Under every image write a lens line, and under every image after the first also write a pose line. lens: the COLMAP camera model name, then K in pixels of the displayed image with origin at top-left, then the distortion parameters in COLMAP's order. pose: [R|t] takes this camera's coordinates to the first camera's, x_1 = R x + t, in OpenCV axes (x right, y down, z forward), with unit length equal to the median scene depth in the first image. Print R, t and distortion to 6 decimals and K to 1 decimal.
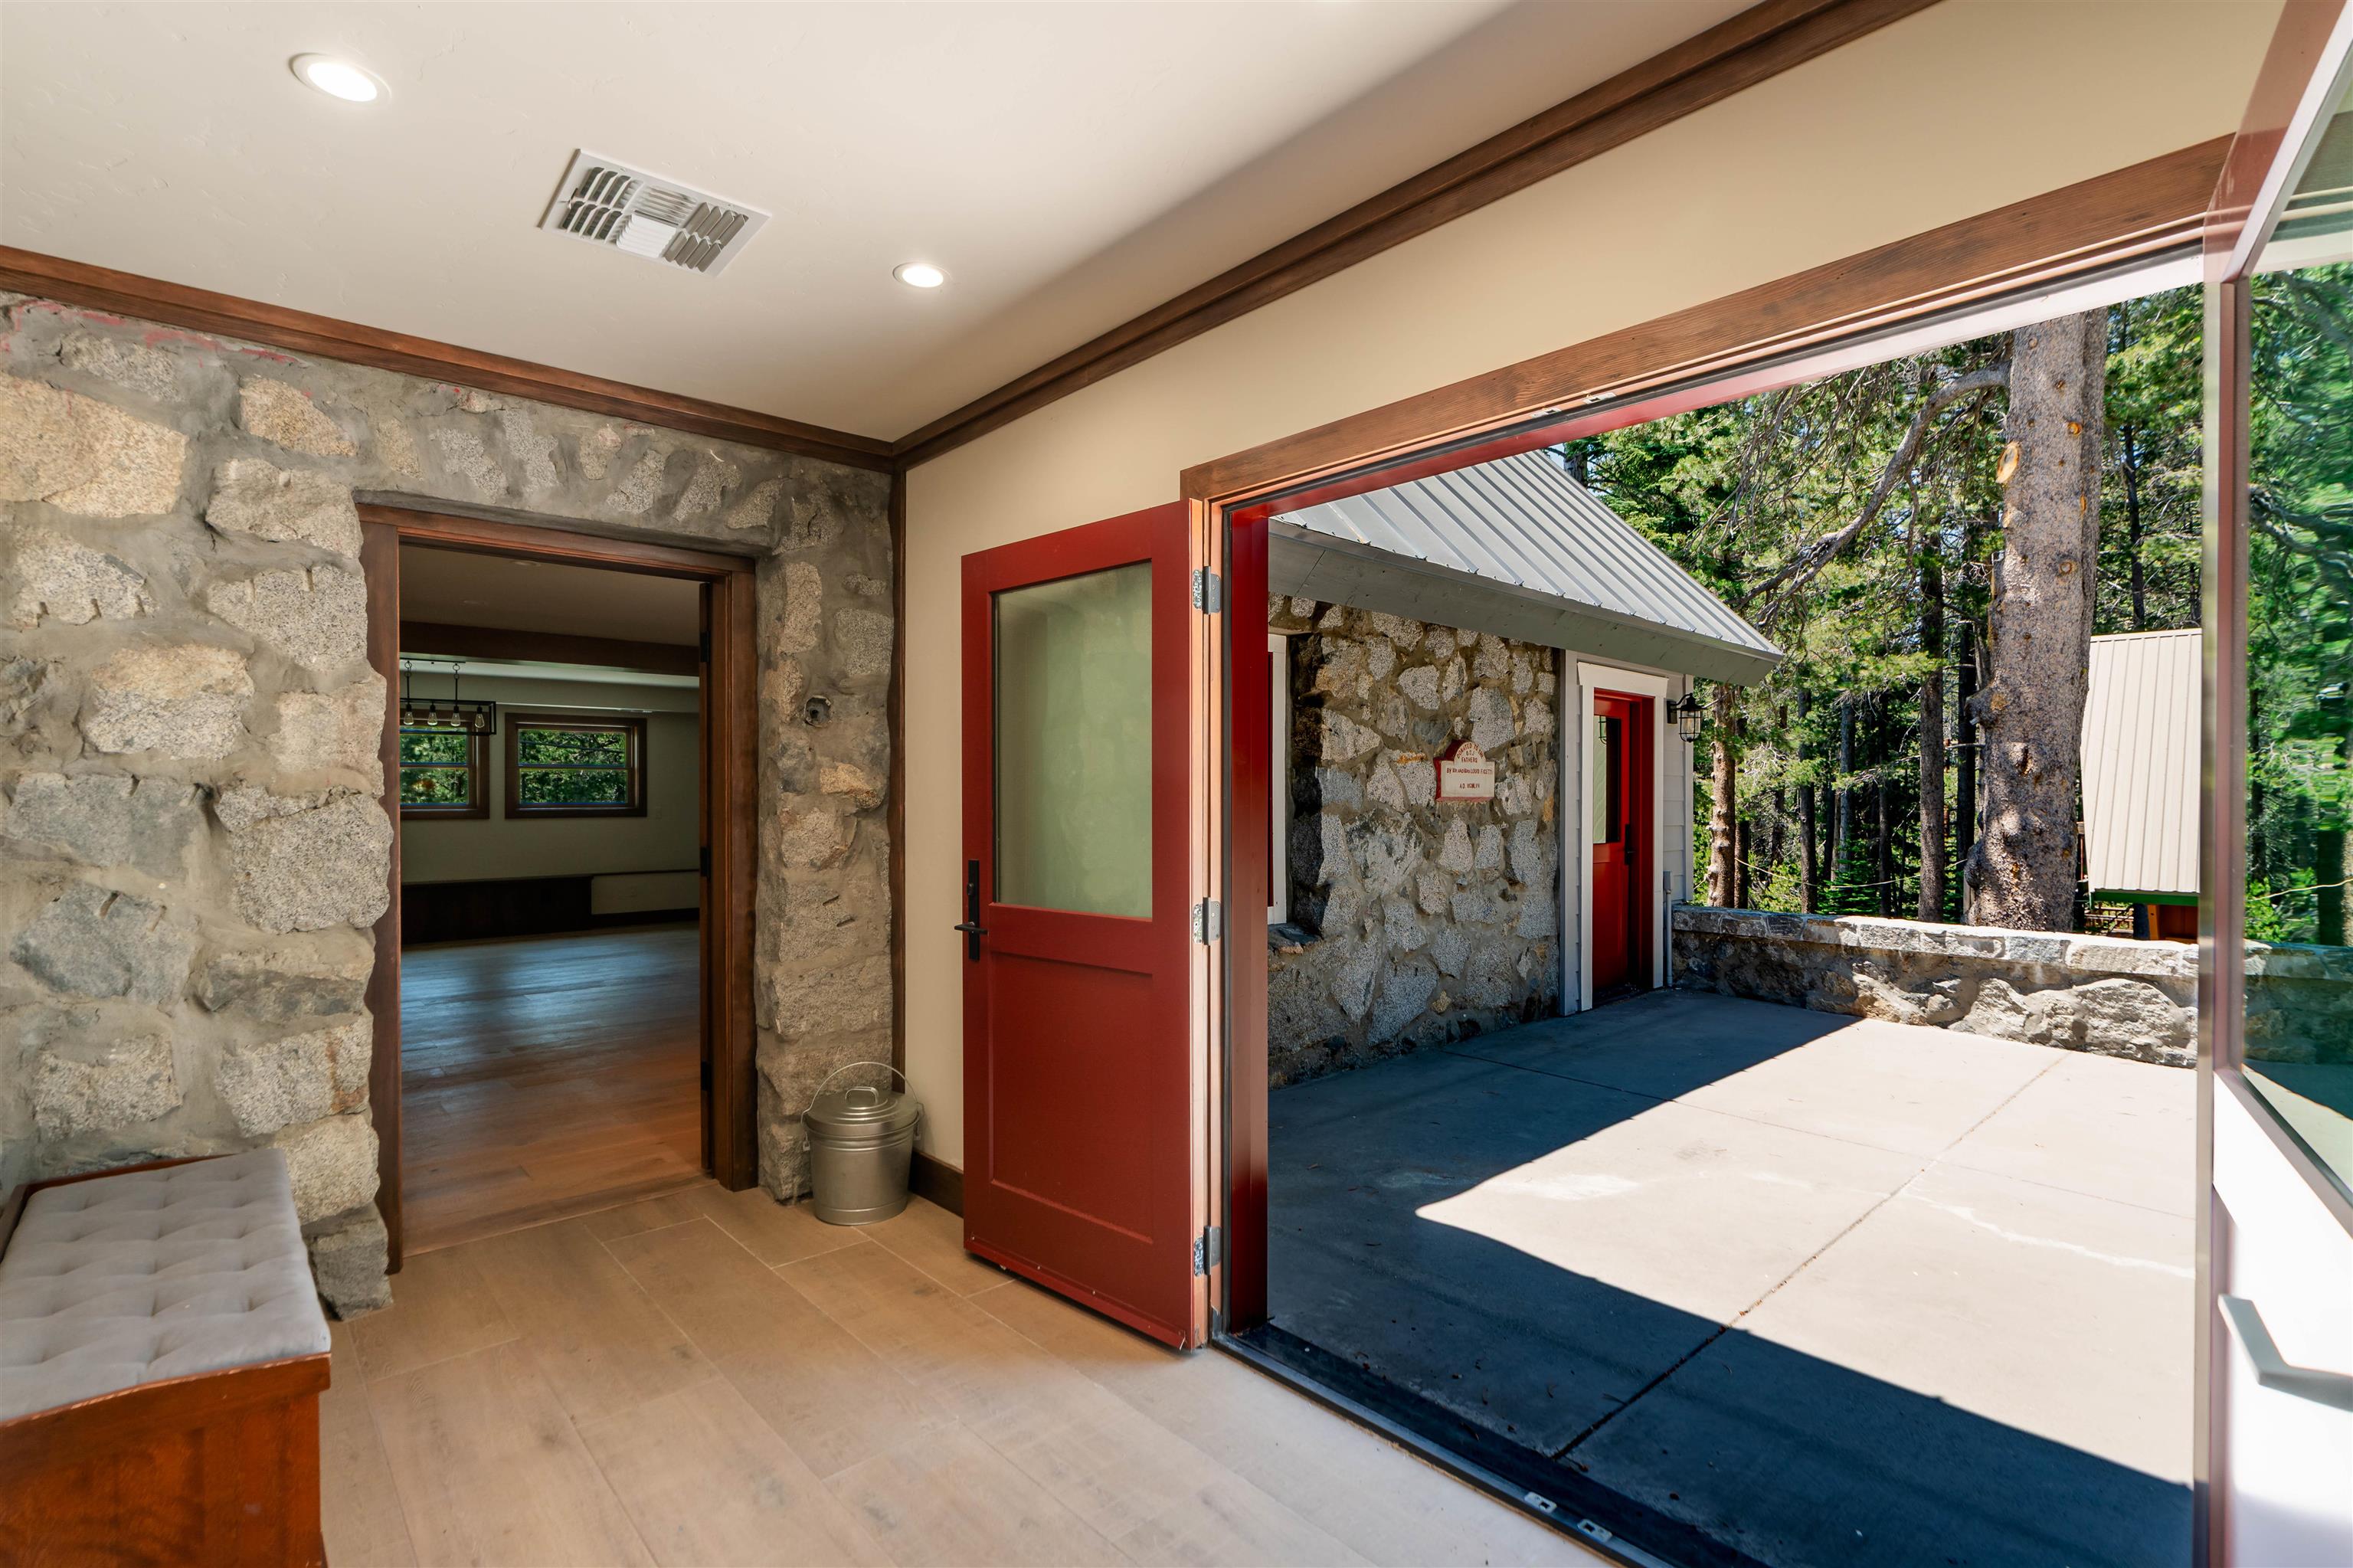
lens RADIAL K [[1095.4, 0, 1170.5], [0, 1095.4, 787.1], [0, 0, 1]] dist [-0.005874, -0.000333]
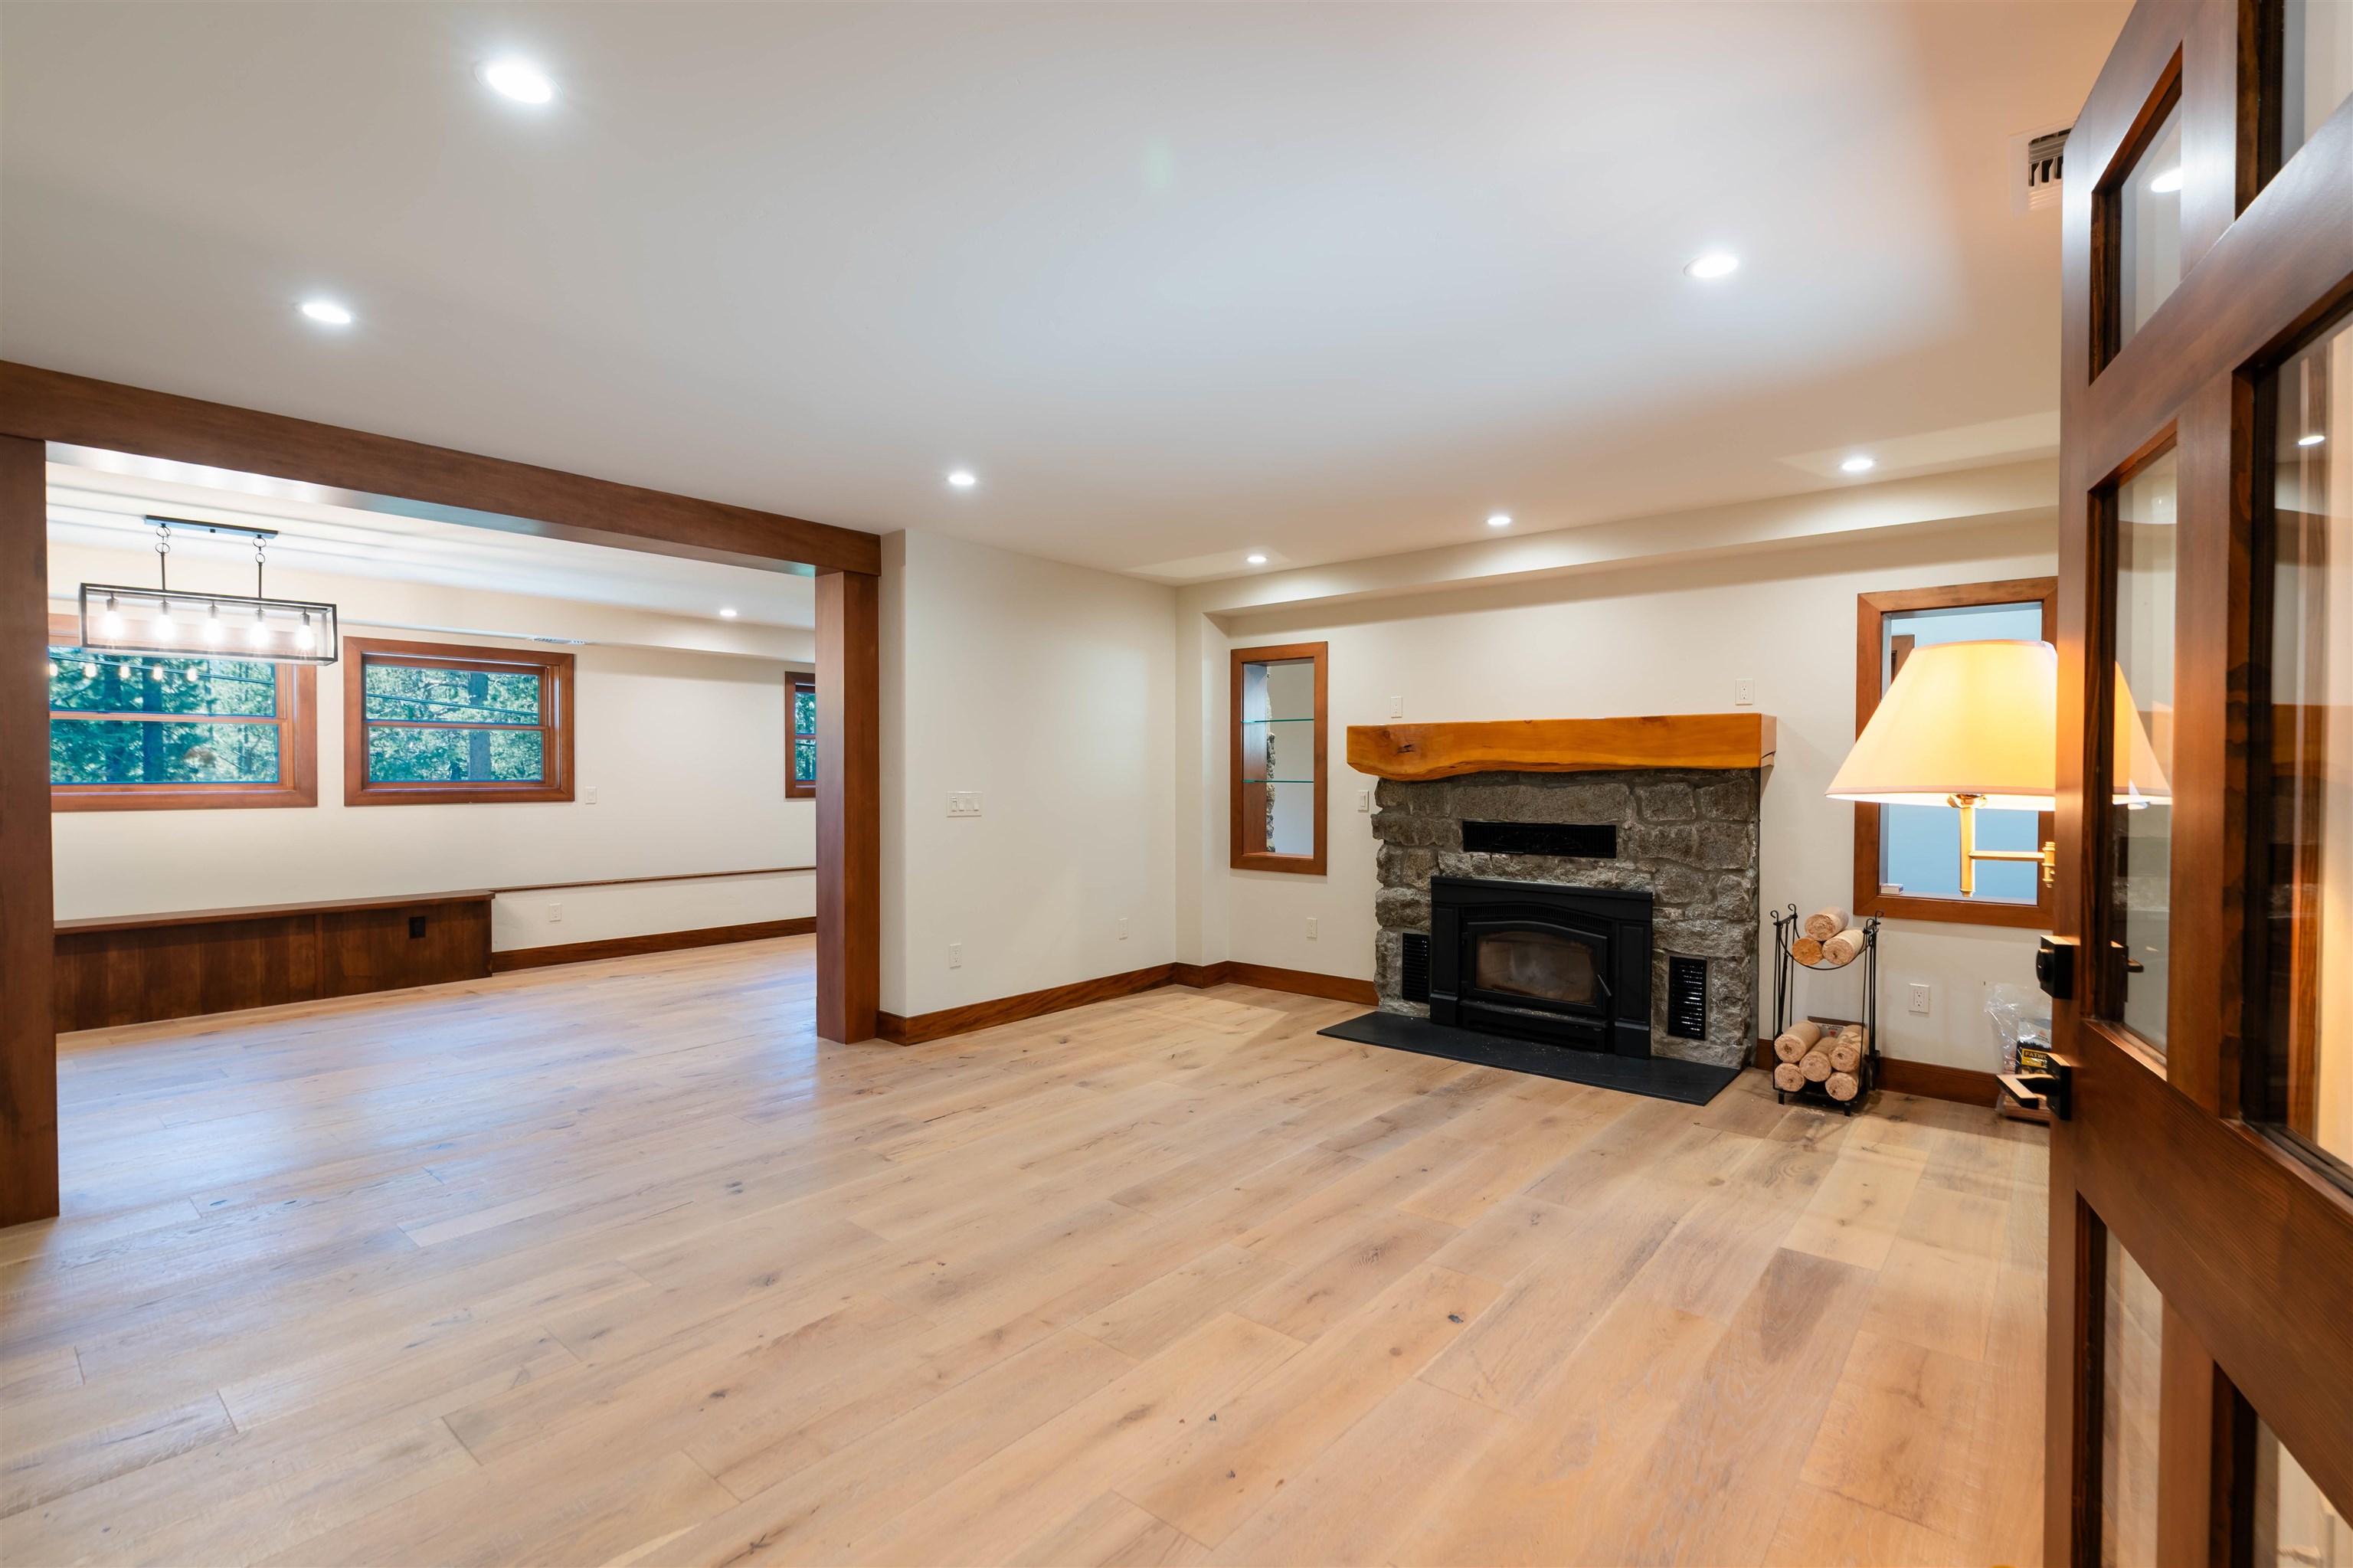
lens RADIAL K [[1095.4, 0, 1170.5], [0, 1095.4, 787.1], [0, 0, 1]] dist [-0.005874, -0.000333]
pose [[0.991991, -0.001228, 0.126306, -0.208107], [-0.001223, 0.999812, 0.019332, 0.006537], [-0.126306, -0.019332, 0.991803, 0.308252]]
